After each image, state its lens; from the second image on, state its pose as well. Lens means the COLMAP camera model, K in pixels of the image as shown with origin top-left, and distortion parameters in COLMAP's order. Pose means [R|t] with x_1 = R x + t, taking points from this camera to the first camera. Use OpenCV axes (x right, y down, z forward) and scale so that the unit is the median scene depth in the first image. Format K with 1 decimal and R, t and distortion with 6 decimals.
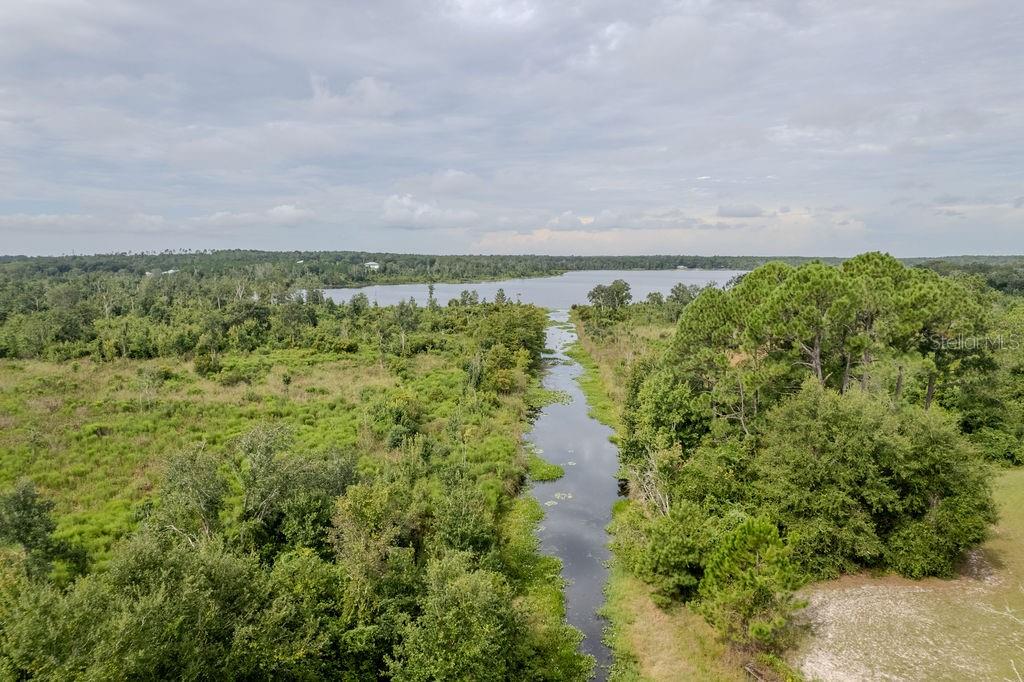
lens RADIAL K [[663.2, 0, 512.6], [0, 663.2, 351.4], [0, 0, 1]] dist [-0.076227, 0.071302]
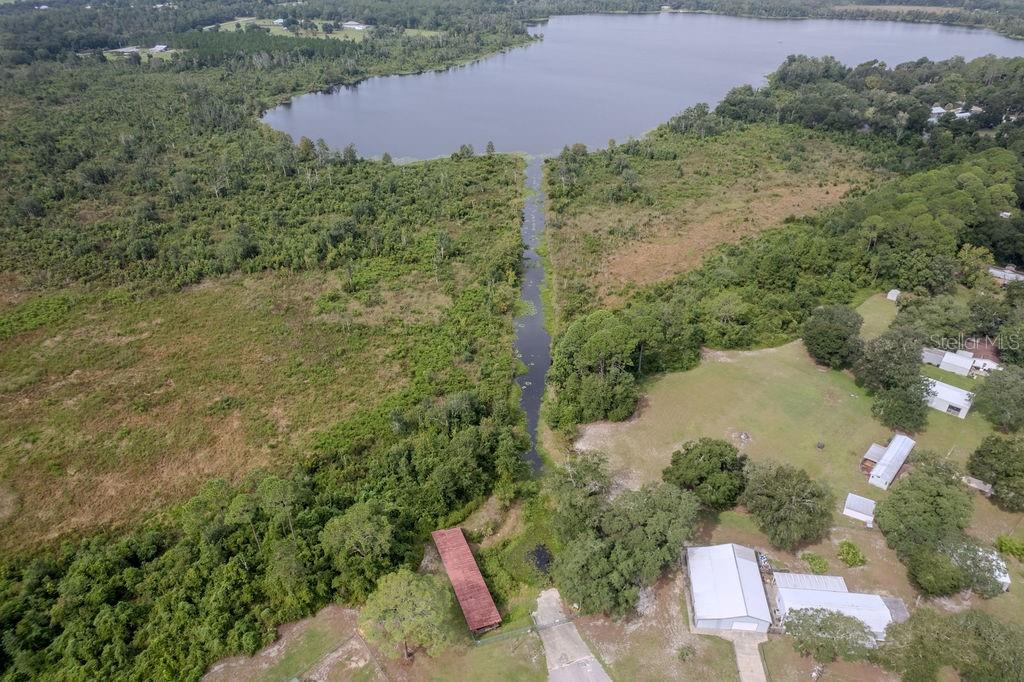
lens RADIAL K [[663.2, 0, 515.2], [0, 663.2, 337.6], [0, 0, 1]] dist [-0.076227, 0.071302]
pose [[0.999425, -0.018822, 0.028207, -0.075437], [0.006816, 0.926337, 0.376635, -1.294977], [-0.033218, -0.376226, 0.925932, -1.982268]]
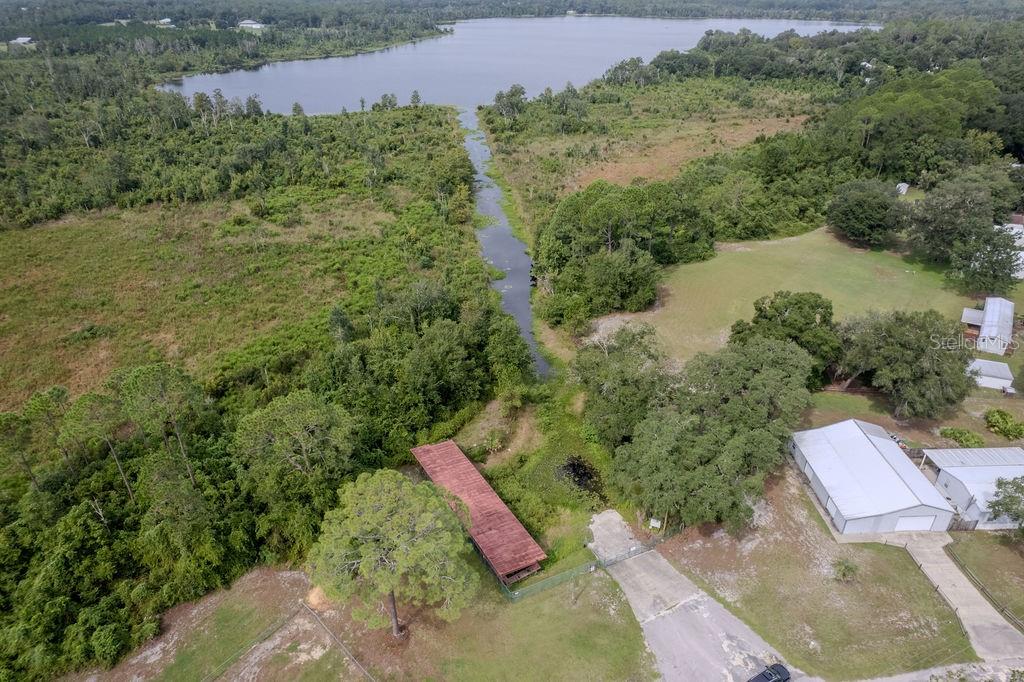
lens RADIAL K [[663.2, 0, 516.3], [0, 663.2, 337.4], [0, 0, 1]] dist [-0.076227, 0.071302]
pose [[0.985131, -0.085479, 0.149033, -0.298647], [0.028696, 0.937124, 0.347814, -0.487118], [-0.169393, -0.338365, 0.925643, -1.391070]]
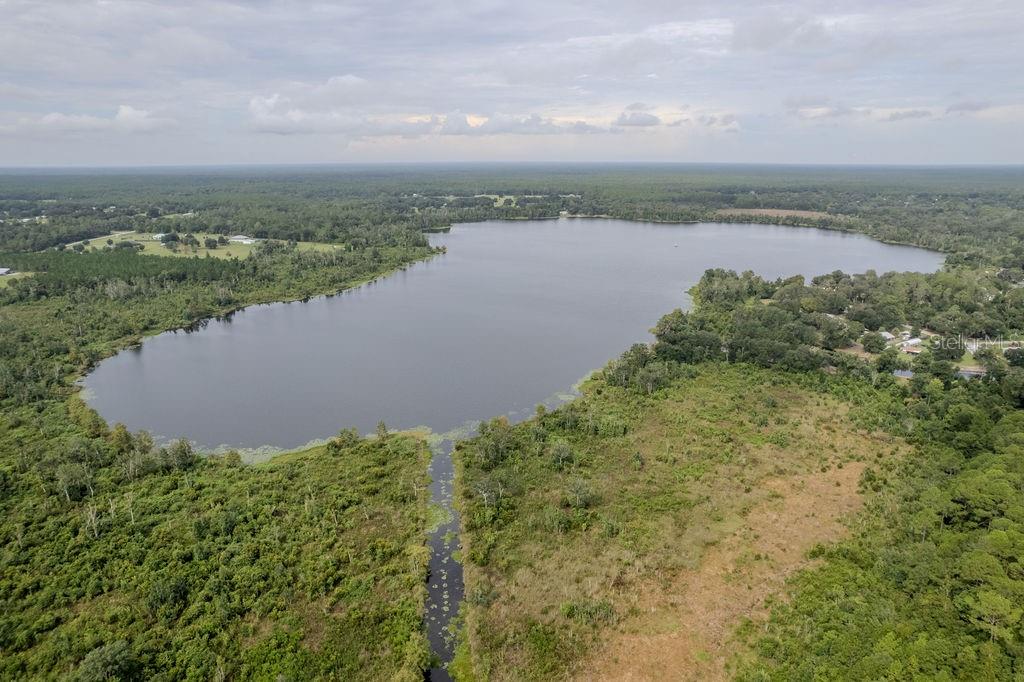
lens RADIAL K [[663.2, 0, 519.4], [0, 663.2, 357.2], [0, 0, 1]] dist [-0.076227, 0.071302]
pose [[0.983303, -0.052011, 0.174387, 0.096237], [0.026602, 0.989075, 0.144994, -1.851438], [-0.180023, -0.137934, 0.973943, 0.205973]]
